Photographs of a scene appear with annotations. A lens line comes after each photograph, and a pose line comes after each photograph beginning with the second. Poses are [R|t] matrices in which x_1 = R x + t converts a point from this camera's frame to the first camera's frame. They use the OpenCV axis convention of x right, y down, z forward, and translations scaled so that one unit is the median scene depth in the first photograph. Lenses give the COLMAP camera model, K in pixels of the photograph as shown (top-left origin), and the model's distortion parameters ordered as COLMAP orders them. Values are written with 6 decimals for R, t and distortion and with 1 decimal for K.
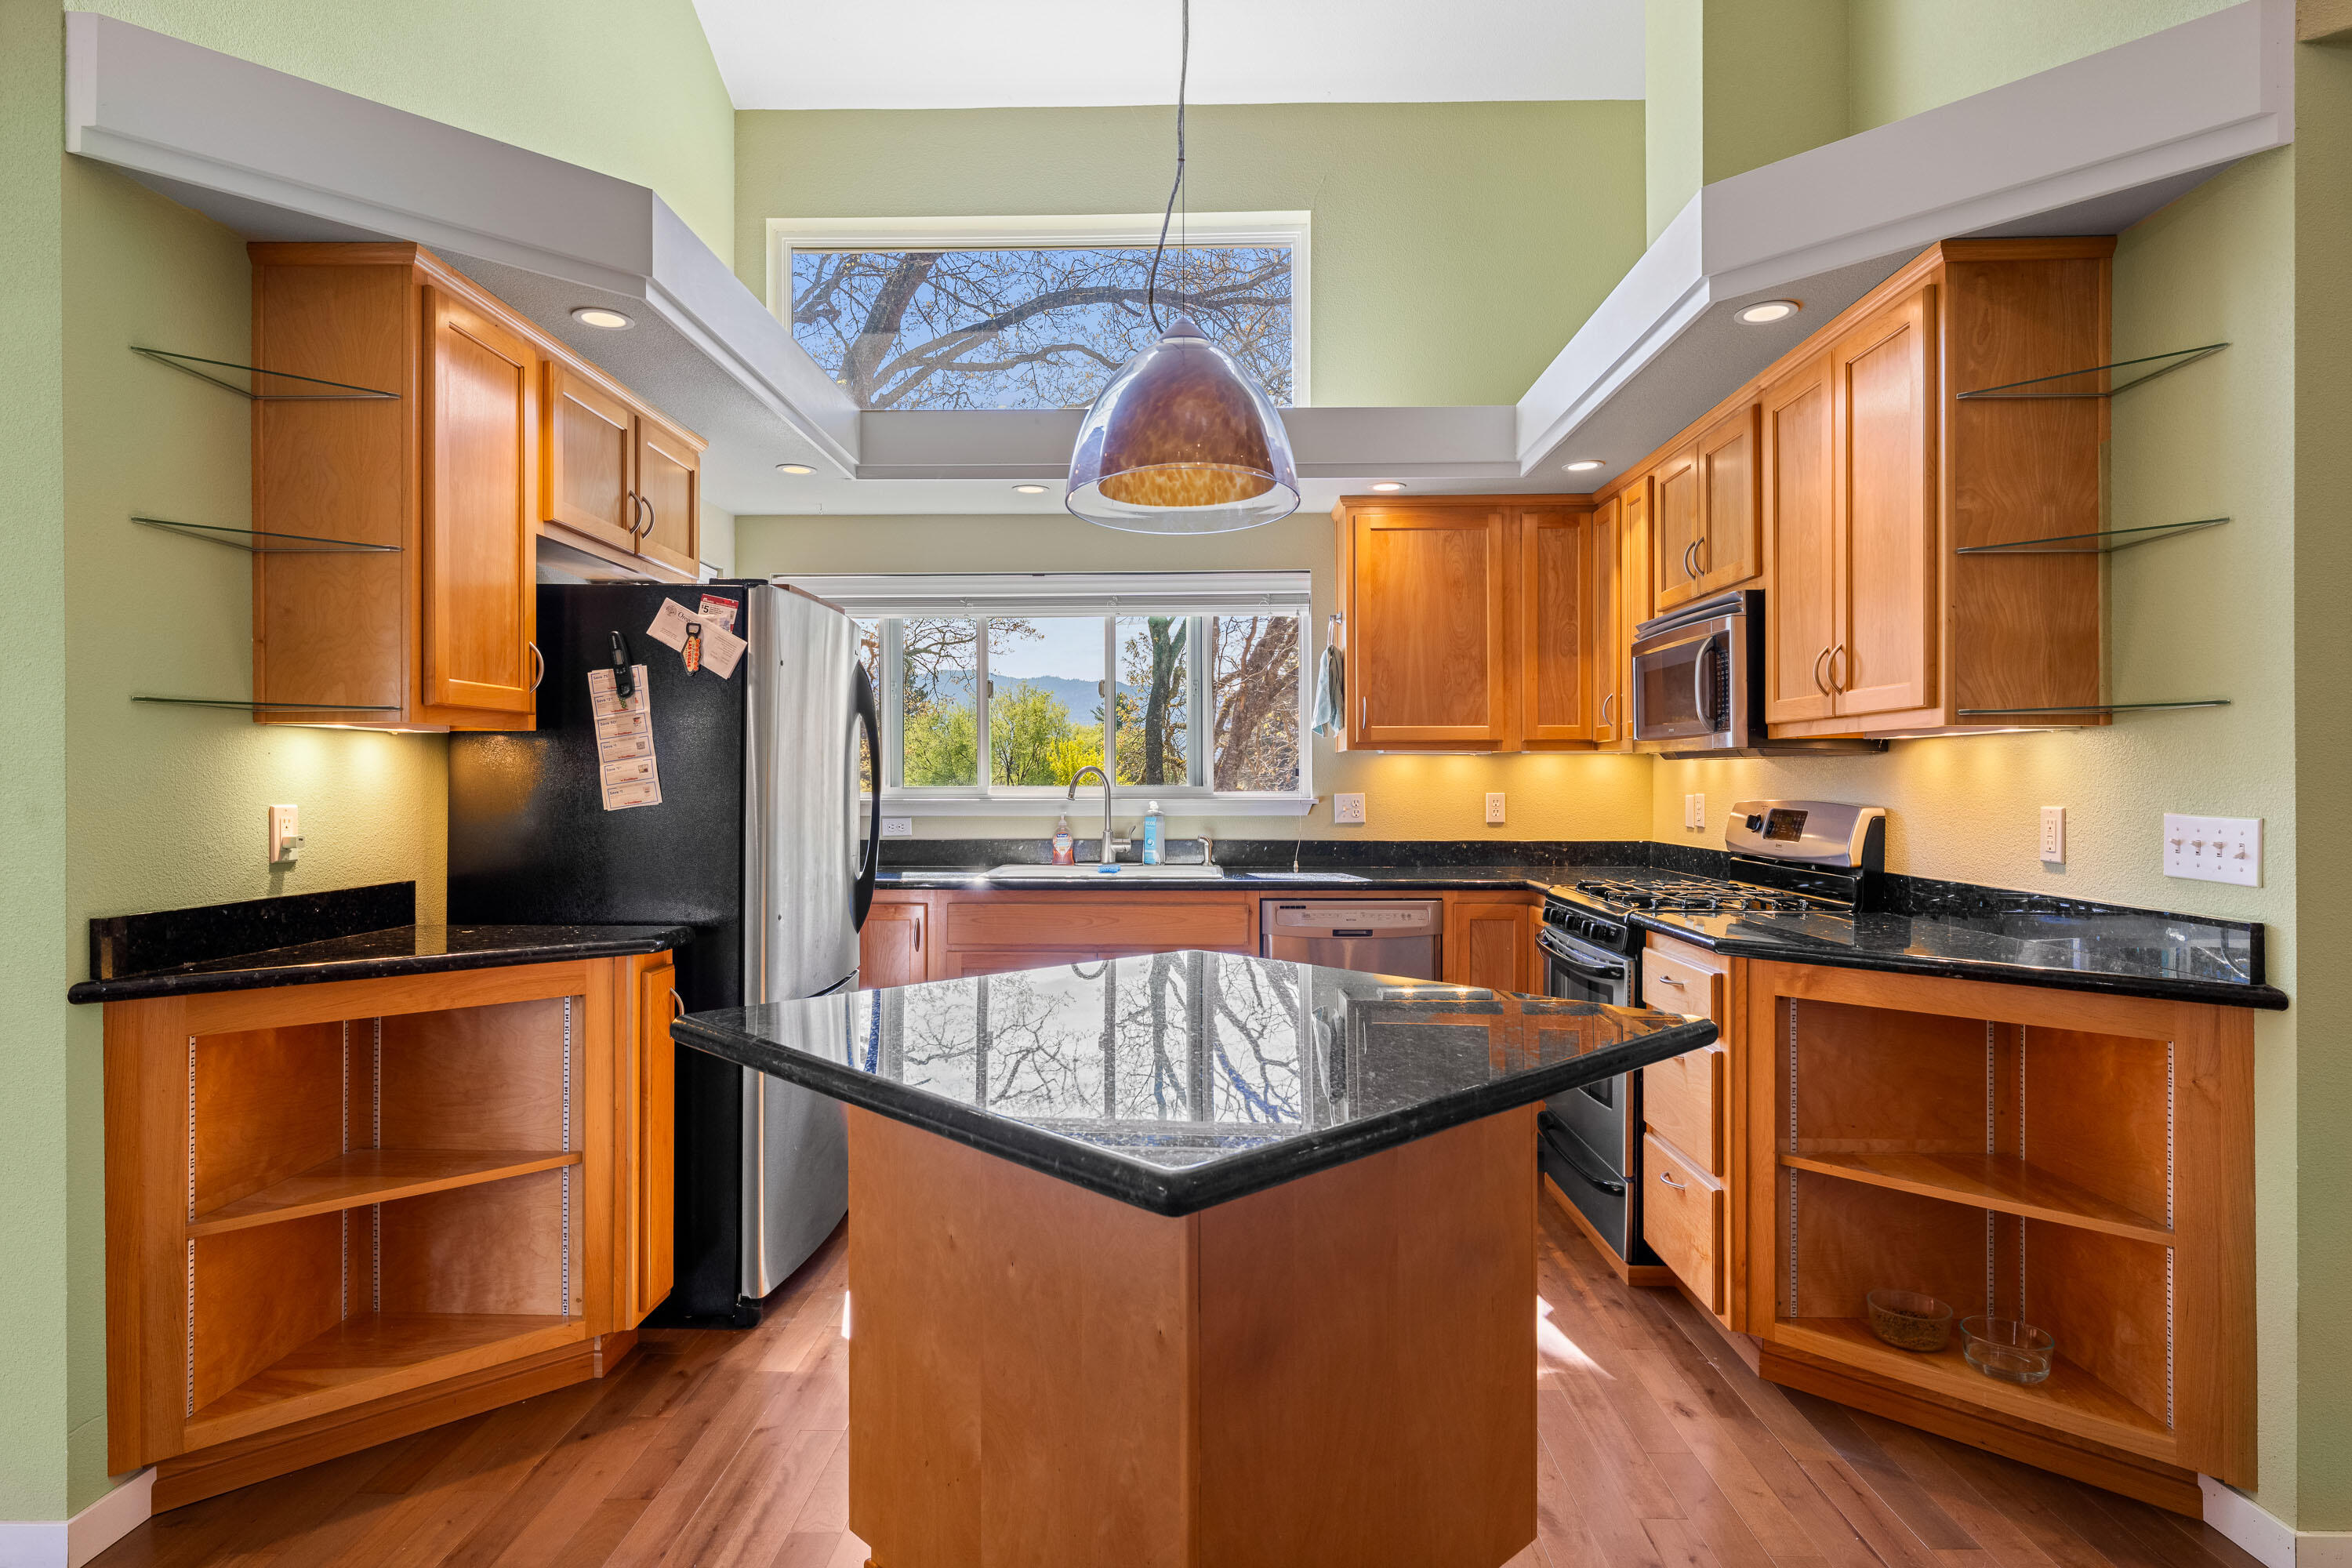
lens RADIAL K [[1294.1, 0, 1178.4], [0, 1294.1, 783.2], [0, 0, 1]] dist [-0.006216, -0.000142]
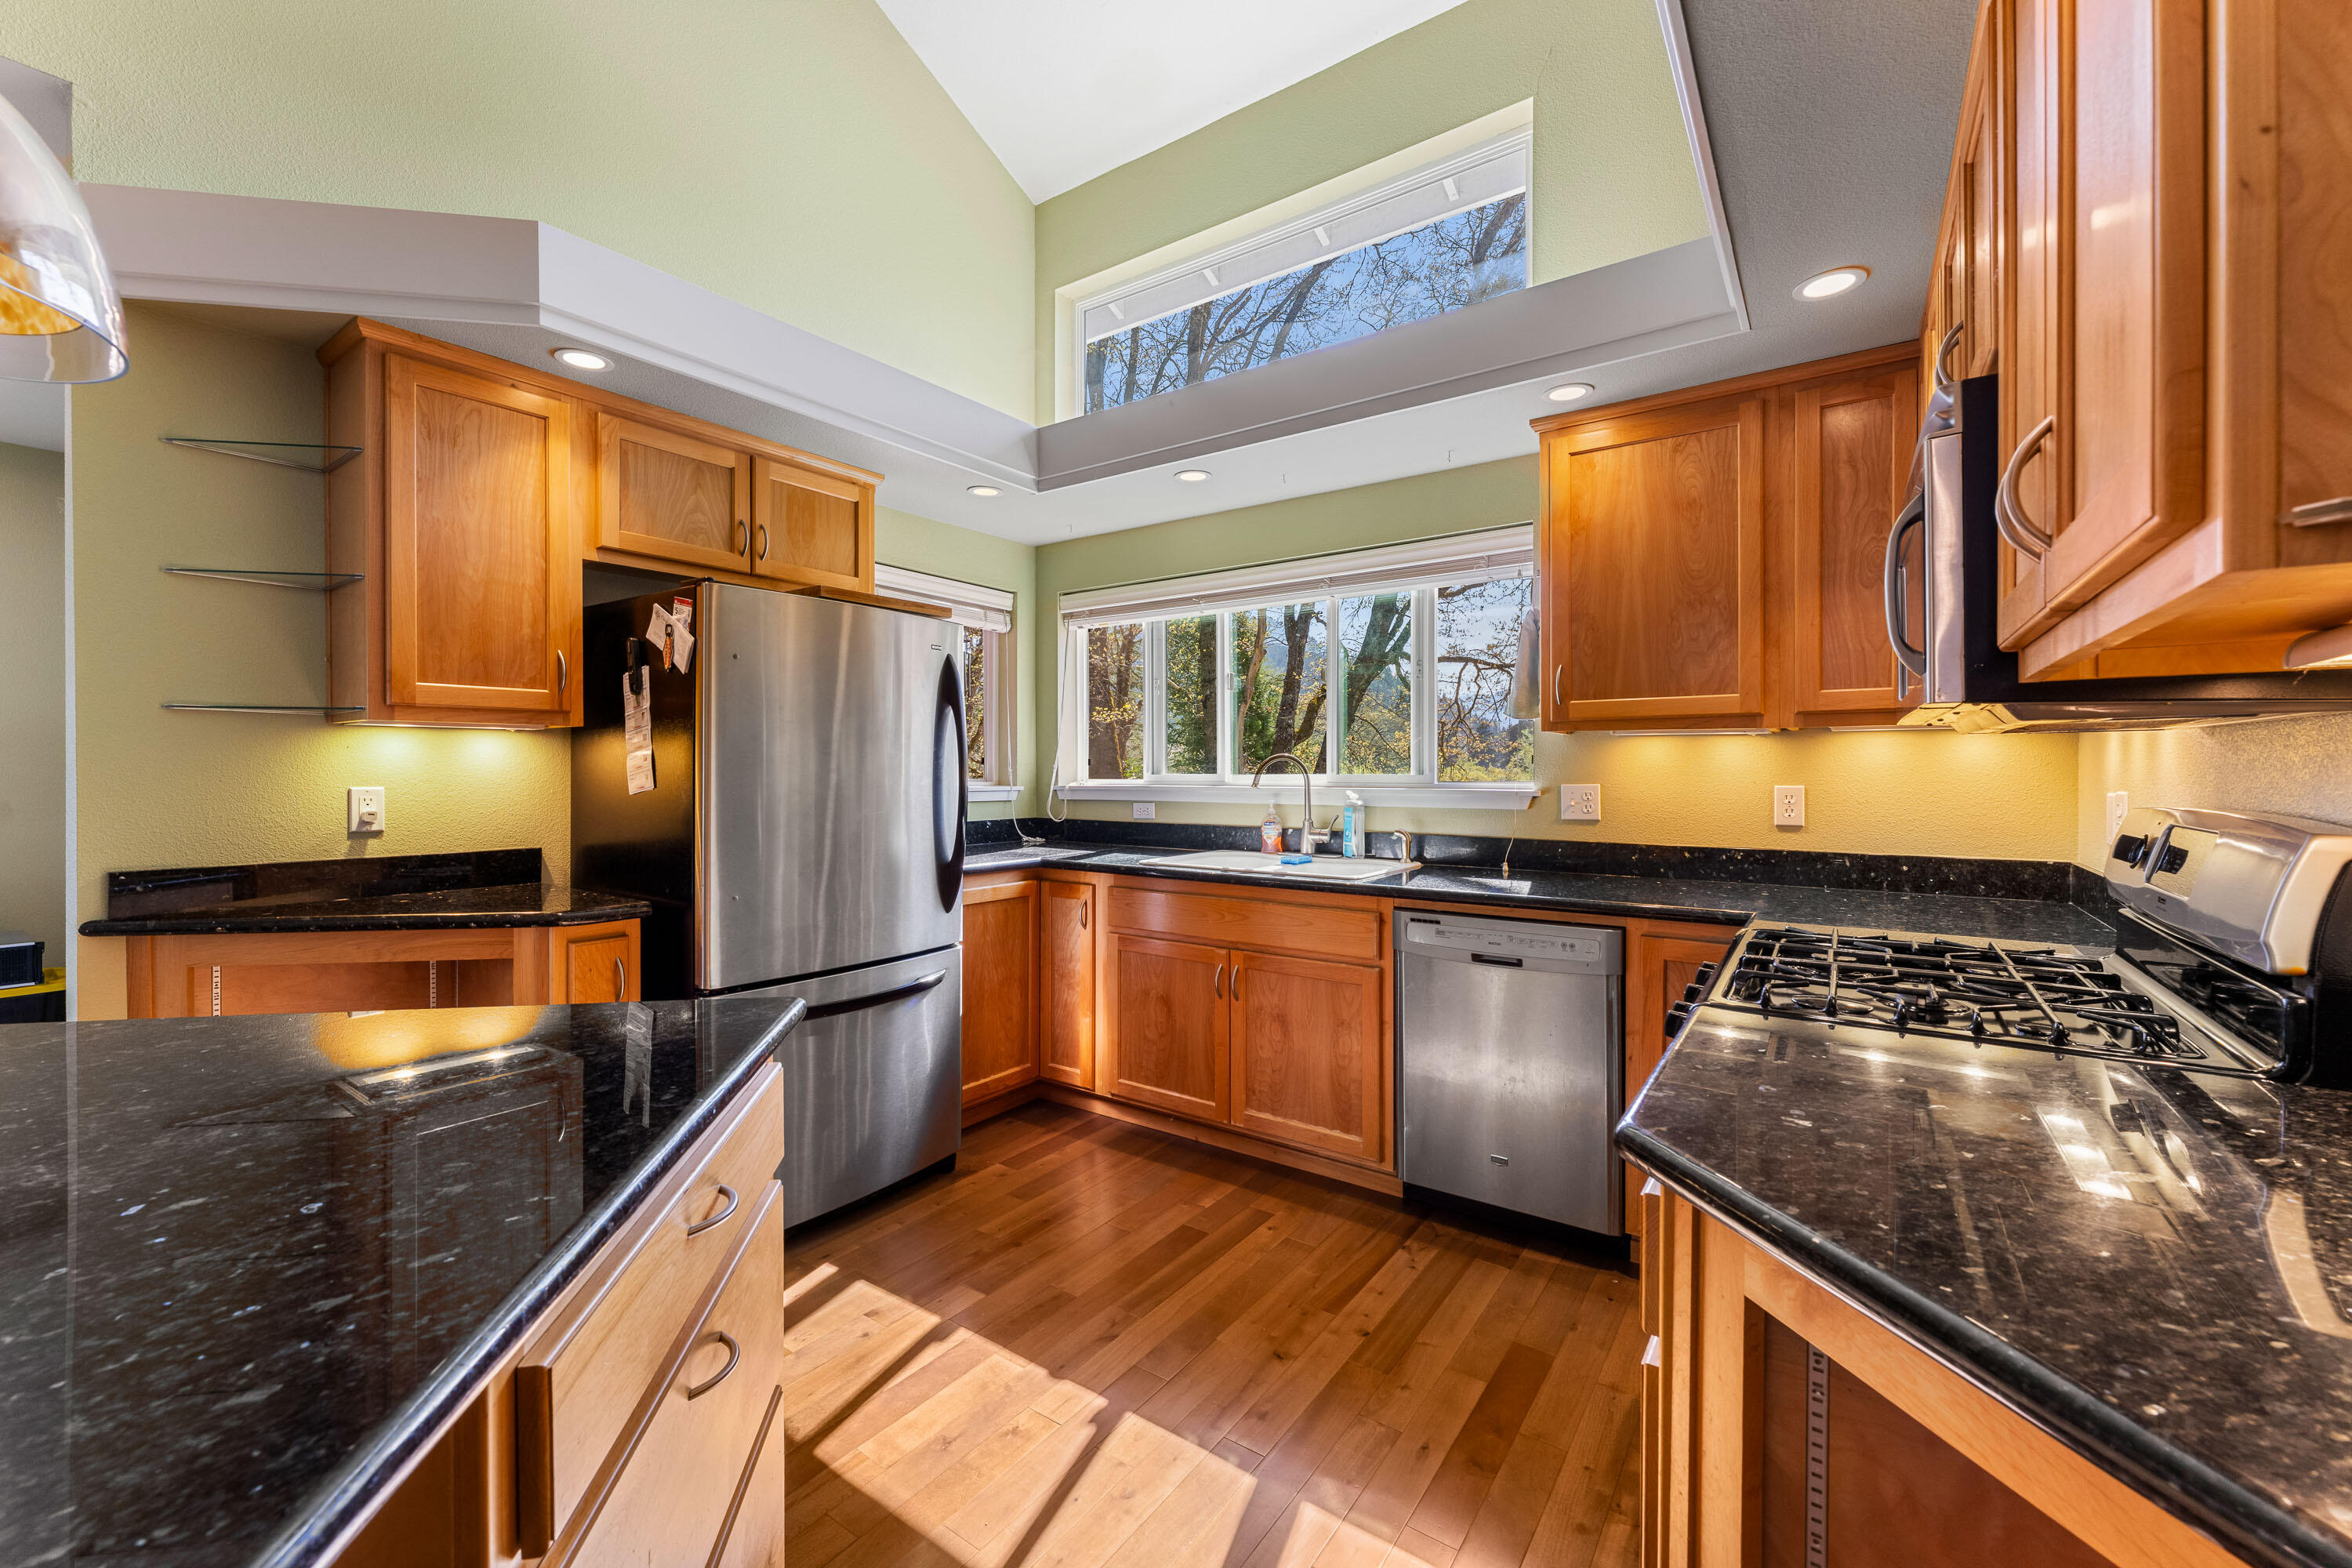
lens RADIAL K [[950.4, 0, 1169.8], [0, 950.4, 771.1], [0, 0, 1]] dist [0.000490, 0.000187]
pose [[0.822605, 0.002158, -0.568609, 0.280442], [-0.001657, 0.999998, 0.001399, -0.001003], [0.568611, -0.000209, 0.822607, 0.375646]]
